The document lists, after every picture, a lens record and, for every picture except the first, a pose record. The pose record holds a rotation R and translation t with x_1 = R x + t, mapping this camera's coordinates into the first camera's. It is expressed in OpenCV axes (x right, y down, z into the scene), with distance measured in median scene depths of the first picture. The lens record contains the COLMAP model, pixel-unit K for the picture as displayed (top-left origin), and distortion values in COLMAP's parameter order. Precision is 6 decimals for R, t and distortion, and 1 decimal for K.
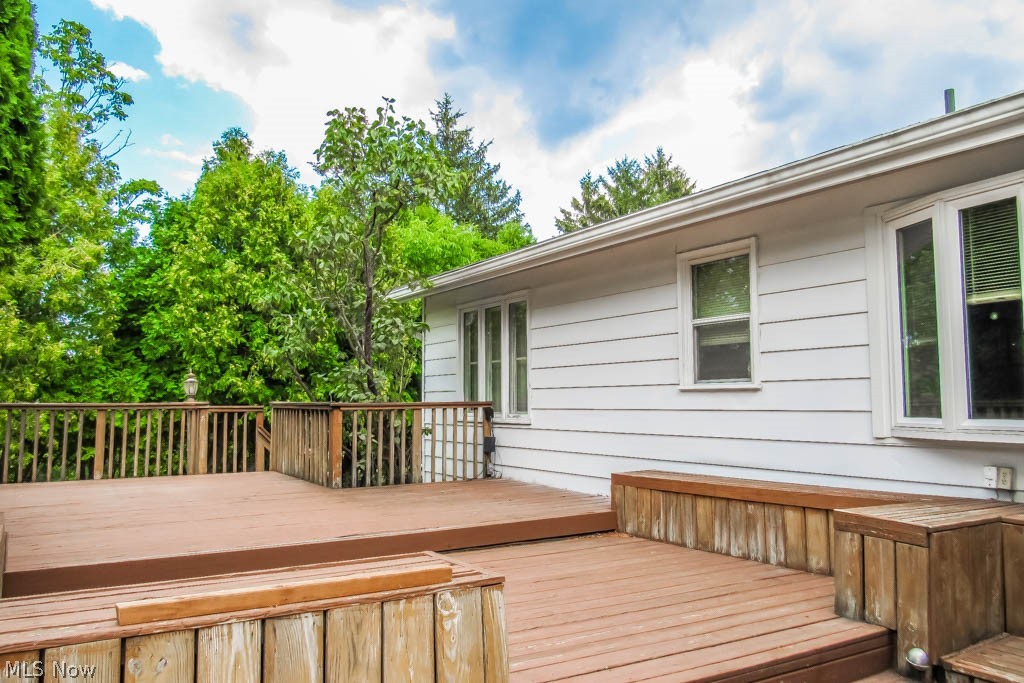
lens RADIAL K [[792.4, 0, 512.0], [0, 792.4, 341.7], [0, 0, 1]] dist [0.007437, 0.002098]
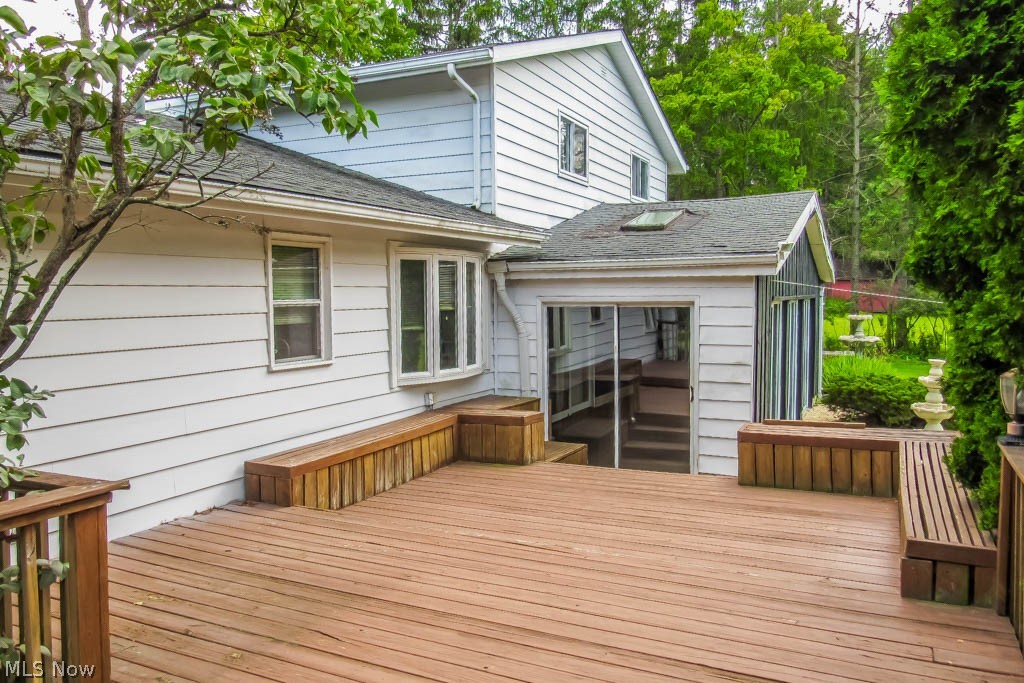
lens RADIAL K [[792.4, 0, 510.6], [0, 792.4, 340.4], [0, 0, 1]] dist [0.007437, 0.002098]
pose [[-0.540941, -0.043028, 0.839959, -0.867057], [-0.060593, 0.998089, 0.012106, -0.007417], [-0.838875, -0.044347, -0.542514, 1.441801]]
